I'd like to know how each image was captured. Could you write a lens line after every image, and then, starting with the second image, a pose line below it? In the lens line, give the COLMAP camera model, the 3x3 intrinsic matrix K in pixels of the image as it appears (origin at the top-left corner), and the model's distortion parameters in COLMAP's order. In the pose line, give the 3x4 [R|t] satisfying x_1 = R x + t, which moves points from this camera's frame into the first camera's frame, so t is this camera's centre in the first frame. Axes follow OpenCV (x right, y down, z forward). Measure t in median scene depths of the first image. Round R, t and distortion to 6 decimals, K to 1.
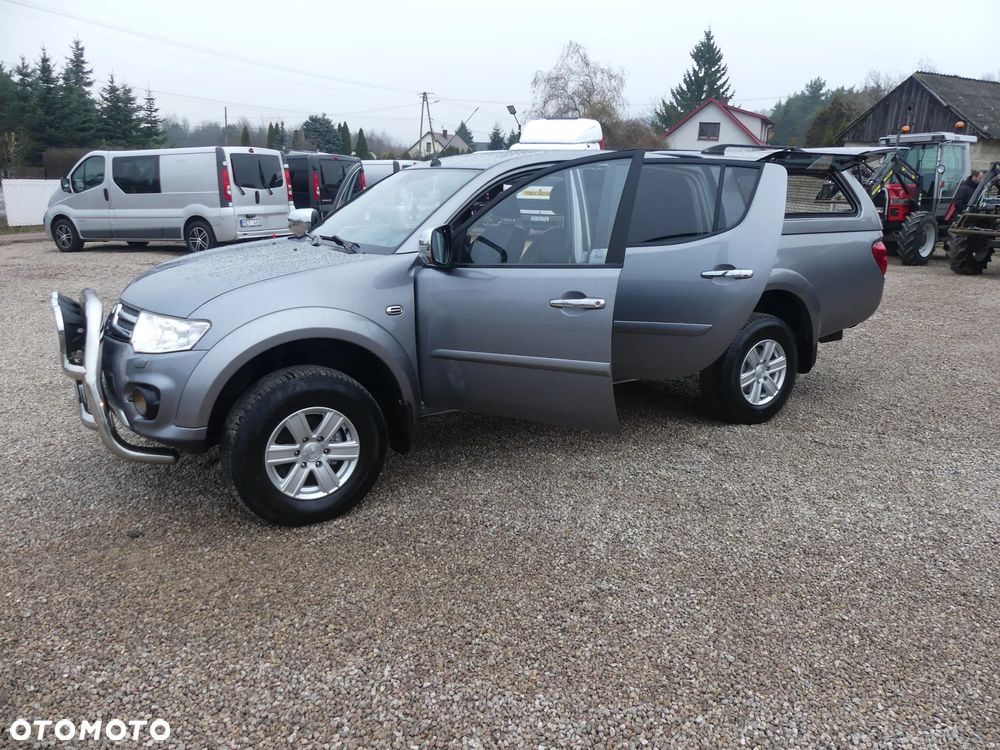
lens RADIAL K [[742.2, 0, 534.2], [0, 742.2, 374.1], [0, 0, 1]] dist [-0.015648, 0.011838]
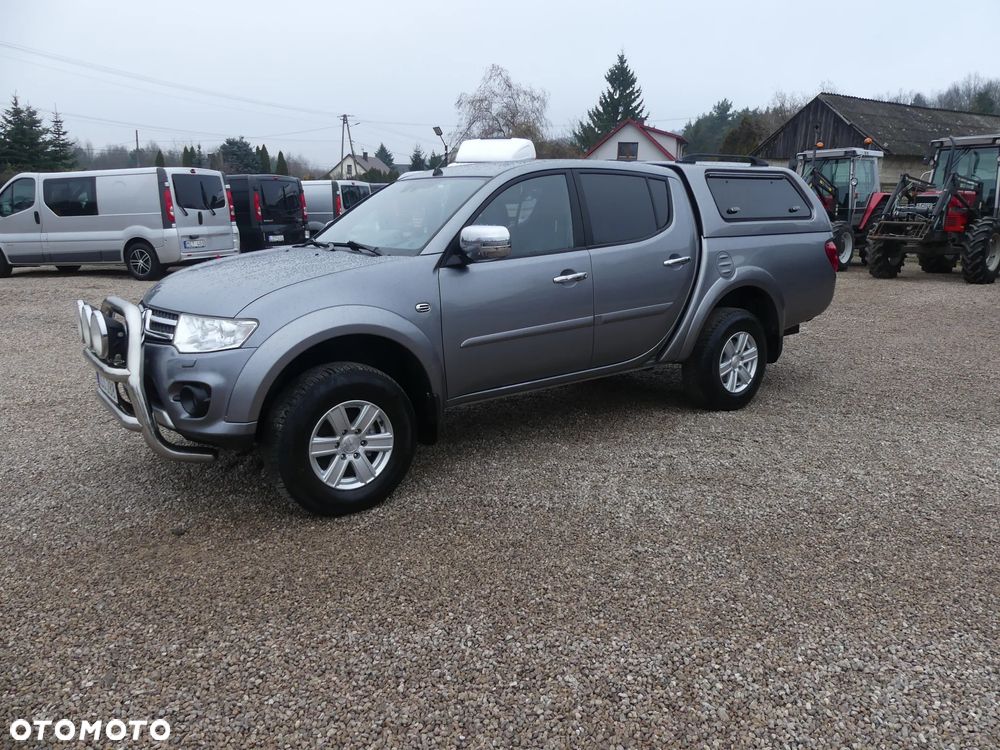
lens RADIAL K [[742.2, 0, 534.2], [0, 742.2, 374.1], [0, 0, 1]] dist [-0.015648, 0.011838]
pose [[0.994107, -0.038521, 0.101324, -0.131037], [0.041214, 0.998847, -0.024626, 0.038934], [-0.100259, 0.028657, 0.994549, -0.064382]]
